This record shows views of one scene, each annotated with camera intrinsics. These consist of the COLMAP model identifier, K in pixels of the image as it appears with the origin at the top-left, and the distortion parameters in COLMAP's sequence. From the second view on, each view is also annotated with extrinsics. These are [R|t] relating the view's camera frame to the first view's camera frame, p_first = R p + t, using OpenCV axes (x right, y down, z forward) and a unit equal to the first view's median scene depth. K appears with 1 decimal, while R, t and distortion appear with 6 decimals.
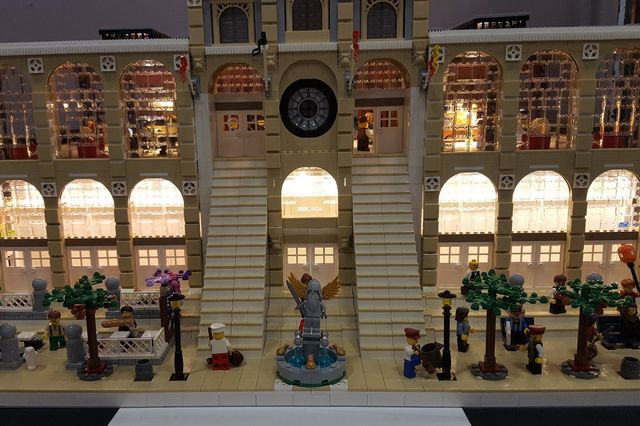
lens RADIAL K [[583.4, 0, 285.2], [0, 583.4, 213.1], [0, 0, 1]] dist [0.087985, -0.252483]
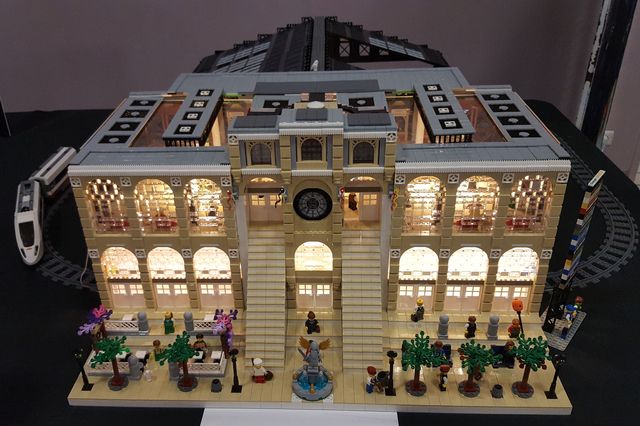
lens RADIAL K [[583.4, 0, 285.2], [0, 583.4, 213.1], [0, 0, 1]] dist [0.087985, -0.252483]
pose [[0.999650, -0.005776, -0.025807, 0.008551], [0.013450, 0.951263, 0.308086, -0.611748], [0.022769, -0.308325, 0.951008, -0.397909]]
